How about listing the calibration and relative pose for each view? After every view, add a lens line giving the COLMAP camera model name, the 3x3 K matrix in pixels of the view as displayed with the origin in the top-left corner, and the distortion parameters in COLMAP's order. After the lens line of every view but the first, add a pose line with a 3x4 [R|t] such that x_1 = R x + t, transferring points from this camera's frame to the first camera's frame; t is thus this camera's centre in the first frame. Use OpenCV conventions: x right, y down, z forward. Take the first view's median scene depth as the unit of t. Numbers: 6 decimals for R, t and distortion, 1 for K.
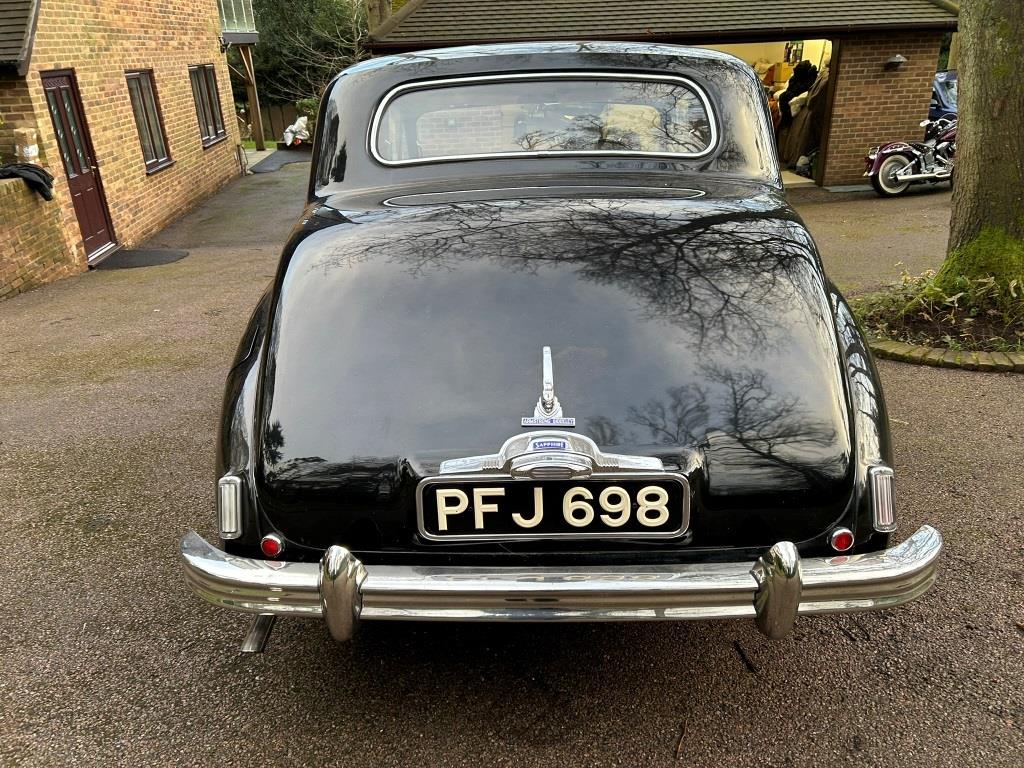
lens RADIAL K [[762.9, 0, 512.0], [0, 762.9, 384.0], [0, 0, 1]] dist [0.039225, -0.073869]
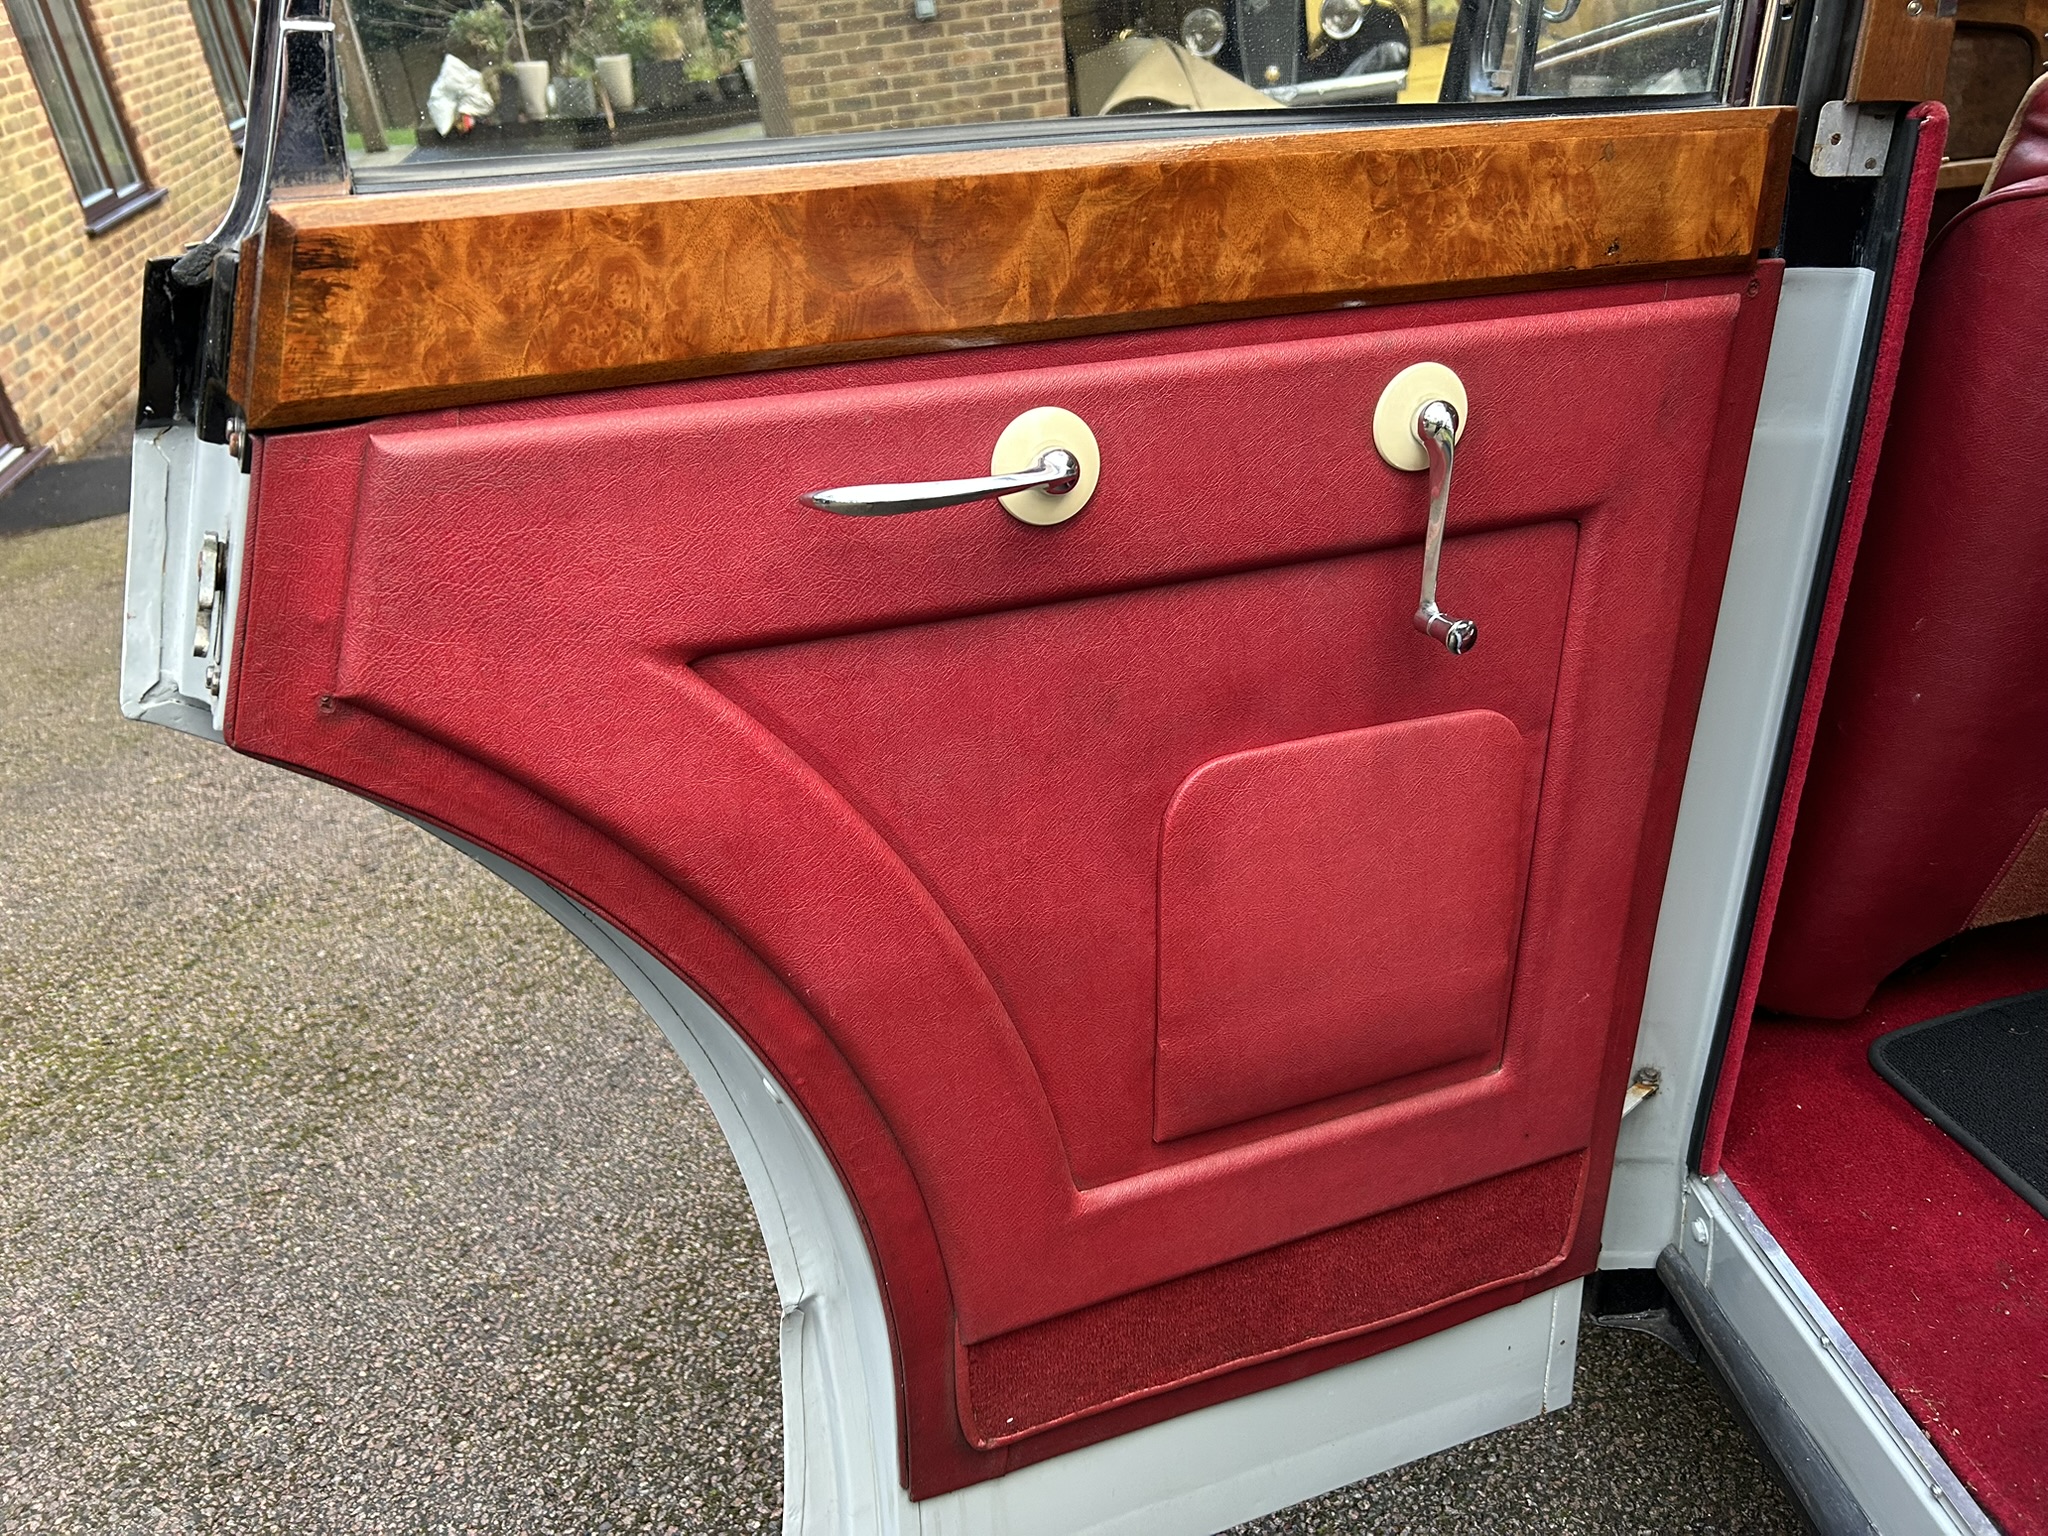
lens RADIAL K [[1525.8, 0, 1024.0], [0, 1525.8, 768.0], [0, 0, 1]] dist [0.039225, -0.073869]
pose [[0.993284, -0.105541, 0.047411, -0.110435], [0.099941, 0.989110, 0.108042, -0.065216], [-0.058298, -0.102578, 0.993015, 0.257555]]
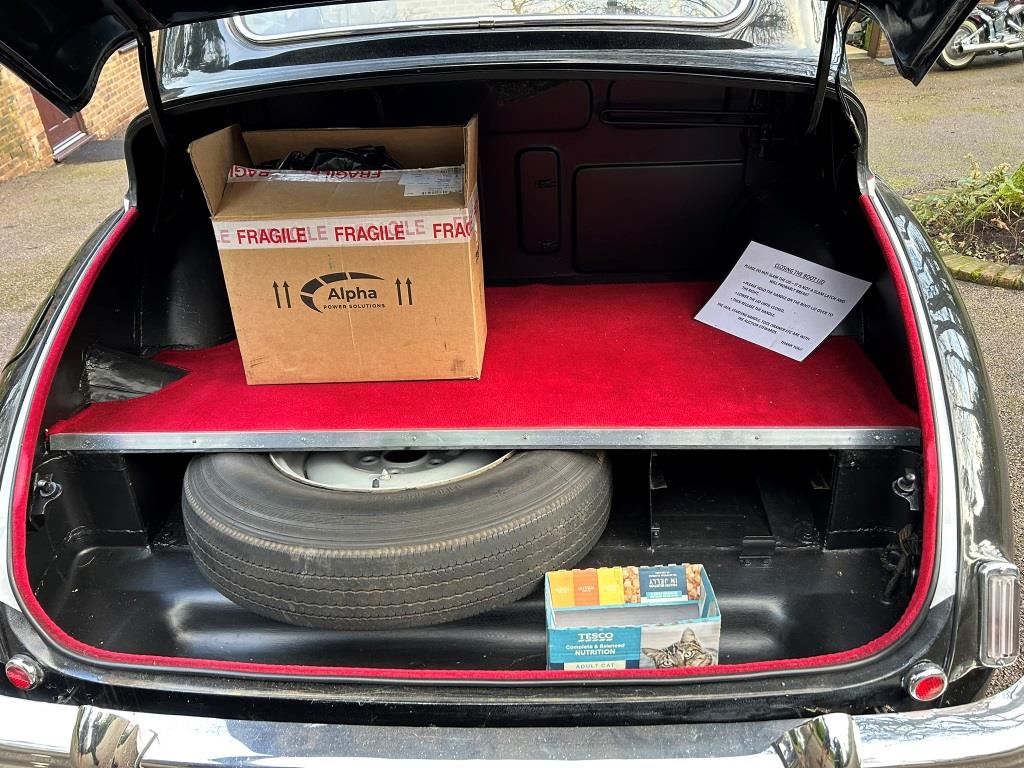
lens RADIAL K [[758.8, 0, 521.7], [0, 758.8, 382.1], [0, 0, 1]] dist [0.049084, -0.071660]
pose [[0.999695, -0.000753, -0.024681, 0.019756], [0.004349, 0.989279, 0.145974, -0.019899], [0.024306, -0.146037, 0.988981, 0.068216]]
